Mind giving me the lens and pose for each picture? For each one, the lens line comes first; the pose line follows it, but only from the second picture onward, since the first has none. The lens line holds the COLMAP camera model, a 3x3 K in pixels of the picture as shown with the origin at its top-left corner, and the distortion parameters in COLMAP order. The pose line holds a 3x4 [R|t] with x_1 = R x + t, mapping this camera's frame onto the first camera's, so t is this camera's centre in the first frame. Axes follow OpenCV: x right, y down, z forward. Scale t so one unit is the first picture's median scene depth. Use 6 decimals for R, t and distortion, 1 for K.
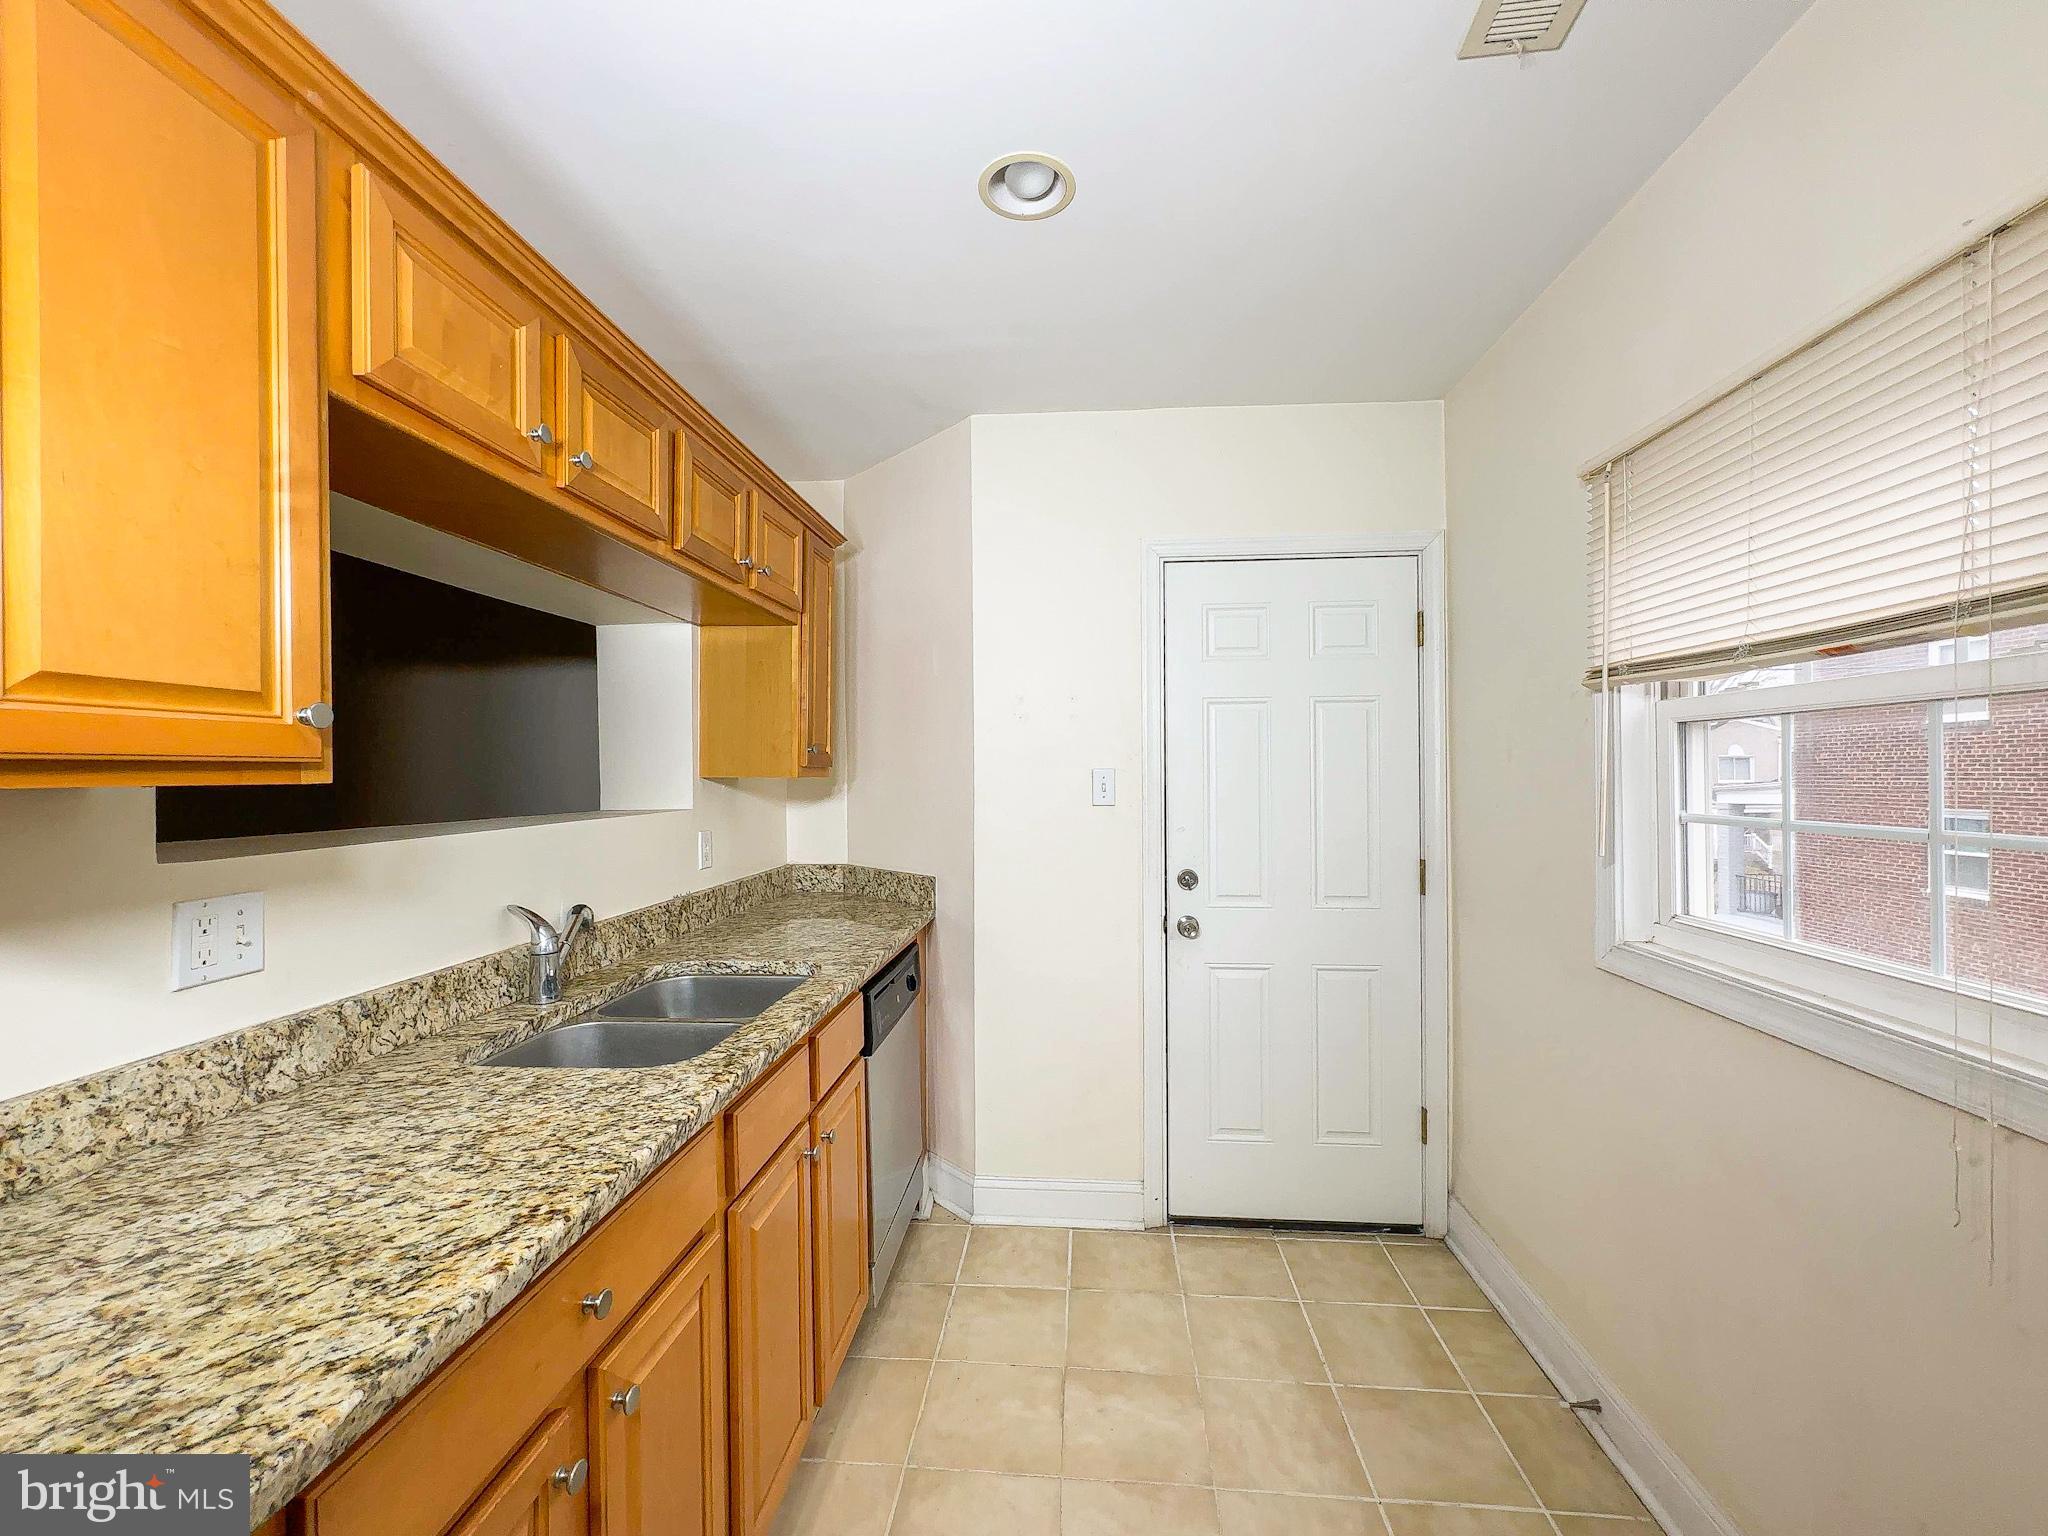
lens RADIAL K [[816.7, 0, 1022.8], [0, 816.7, 773.4], [0, 0, 1]] dist [-0.003588, 0.000148]
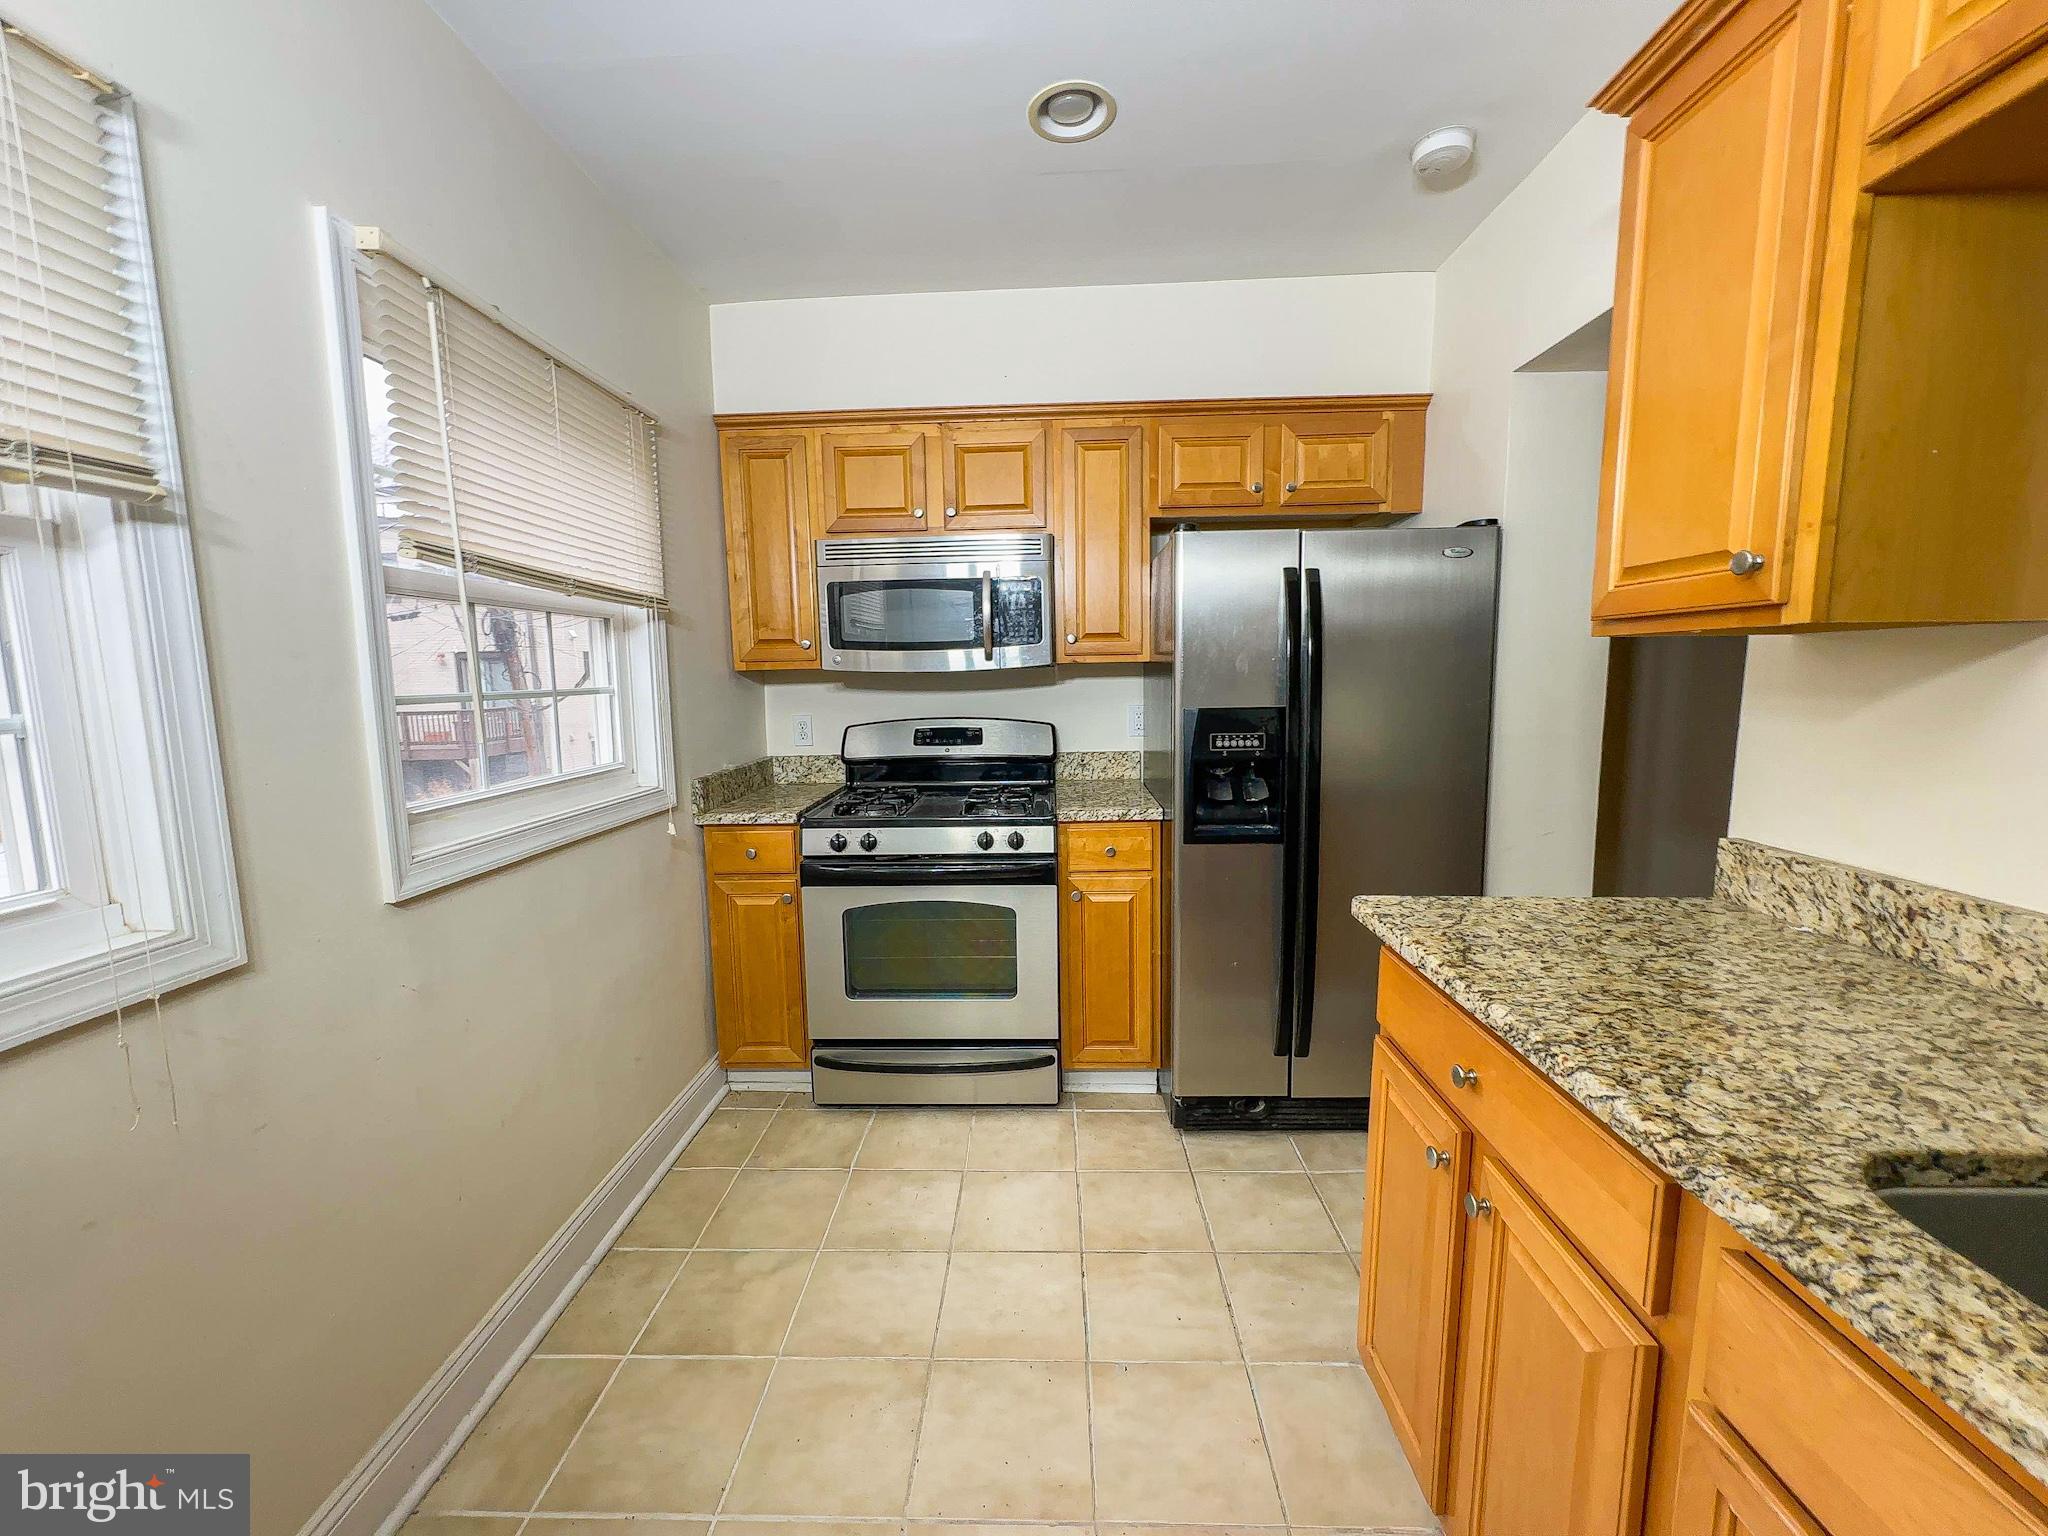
lens RADIAL K [[814.4, 0, 1029.4], [0, 814.4, 773.0], [0, 0, 1]] dist [0.000226, 0.000114]
pose [[-0.998037, 0.027322, -0.056344, 0.134584], [0.019988, 0.991723, 0.126833, 0.042490], [0.059343, 0.125458, -0.990322, 1.719145]]
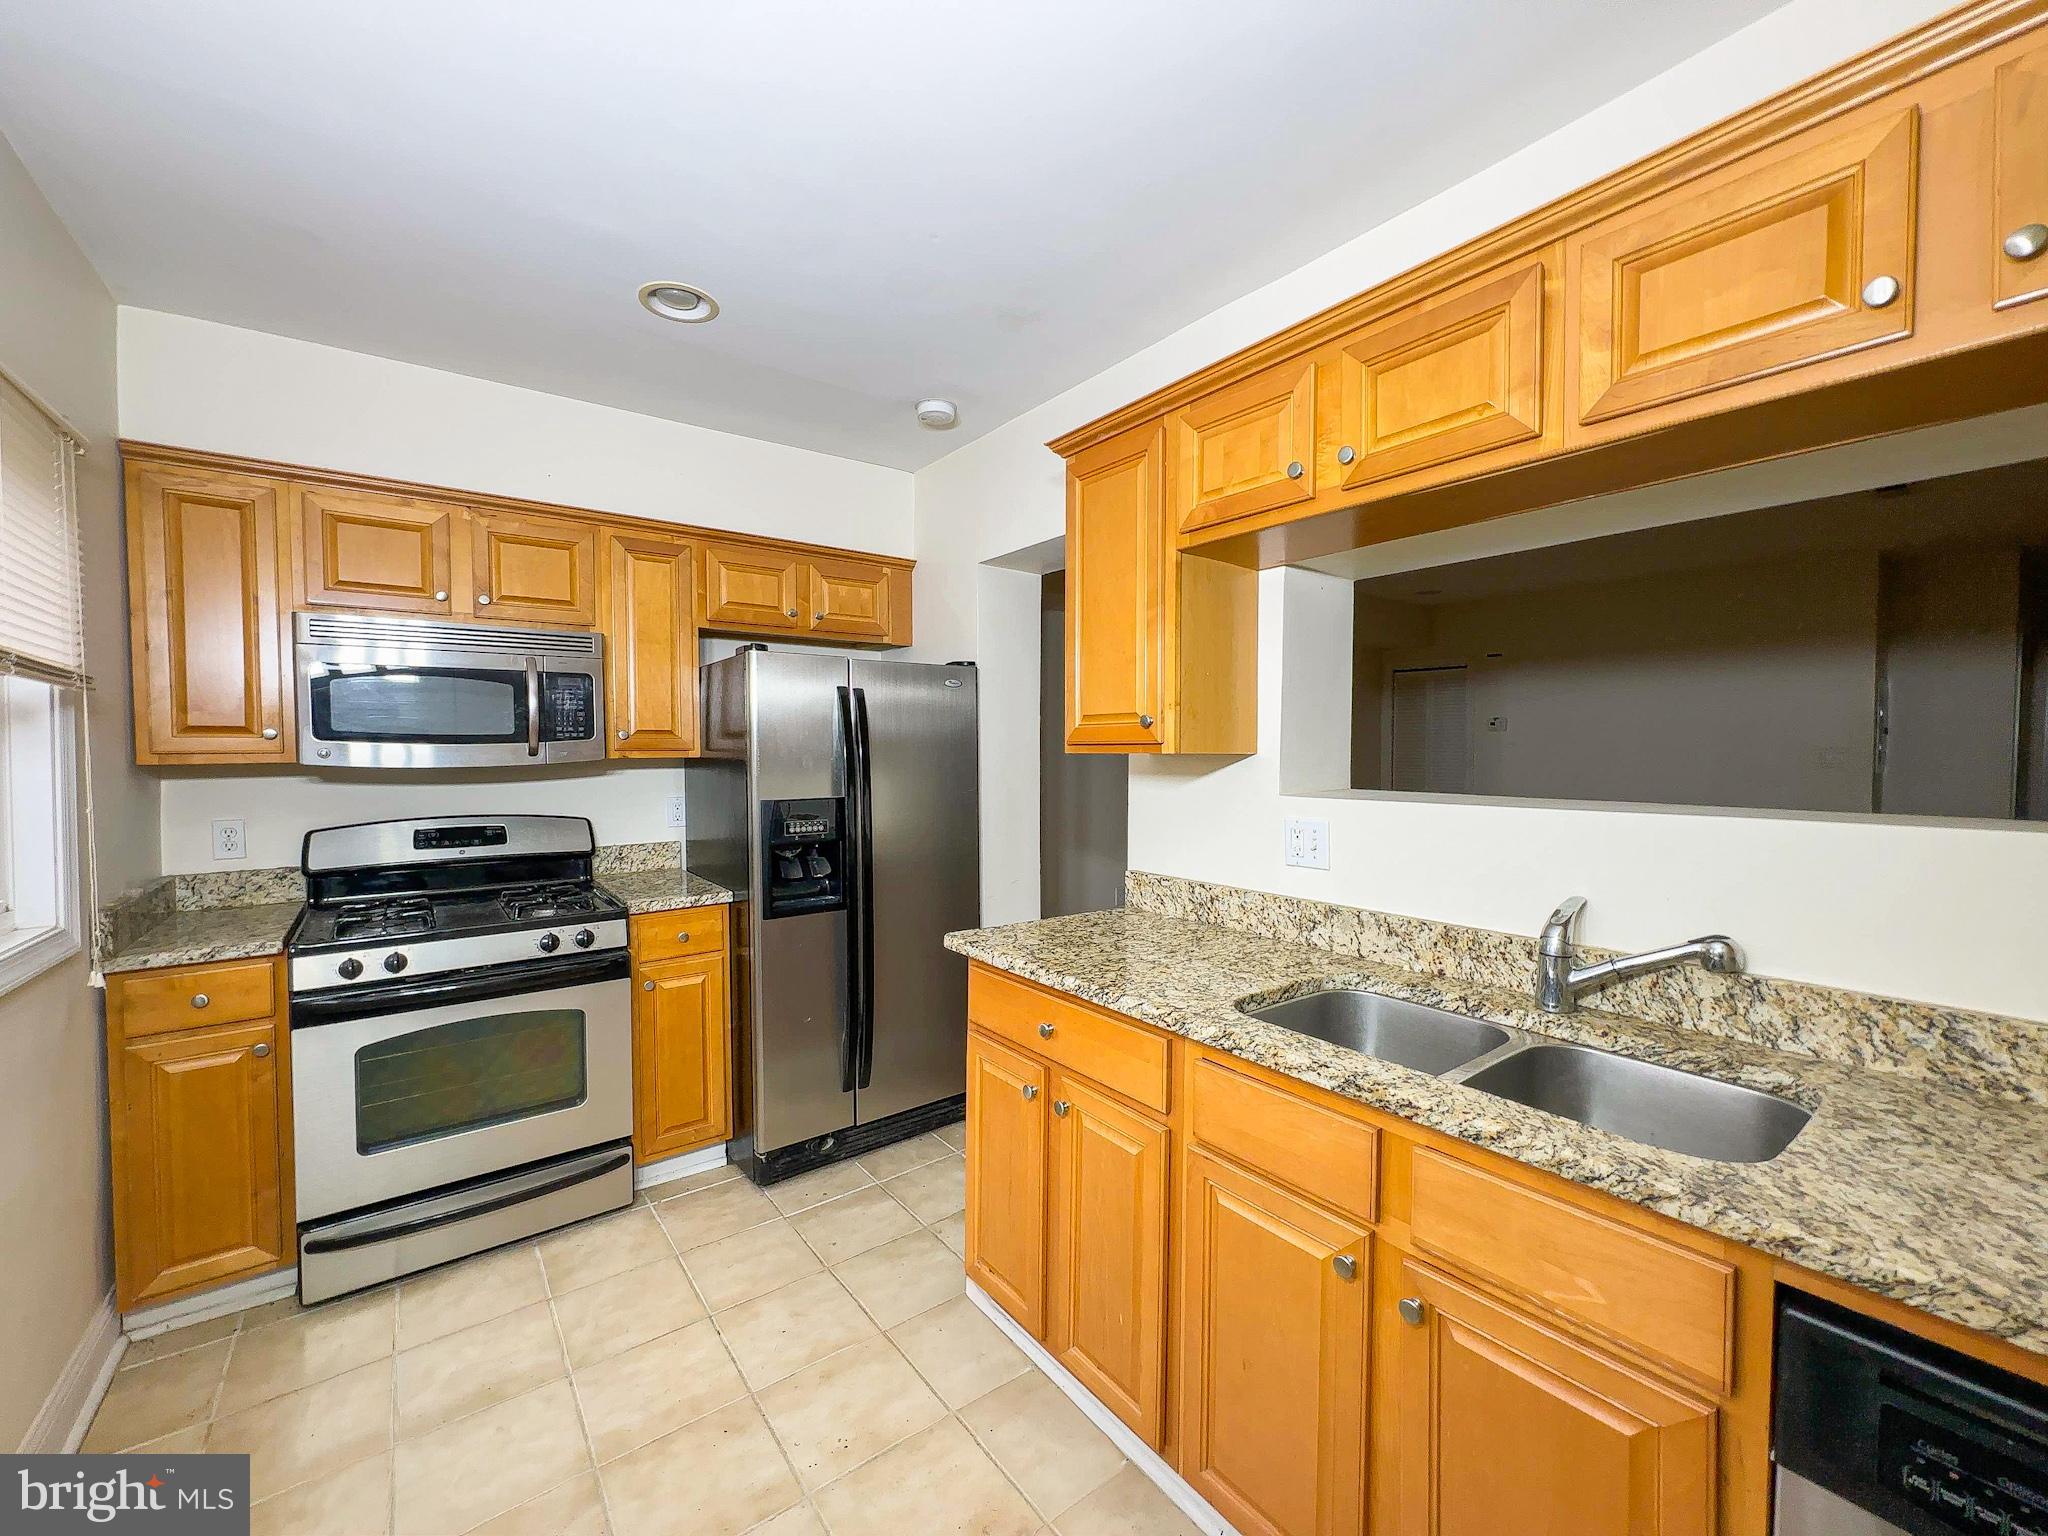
lens RADIAL K [[816.7, 0, 1022.8], [0, 816.7, 773.4], [0, 0, 1]] dist [-0.003588, 0.000148]
pose [[-0.739699, 0.027532, -0.672374, 0.646464], [0.004348, 0.999337, 0.036137, -0.011640], [0.672924, 0.023806, -0.739329, 1.946978]]
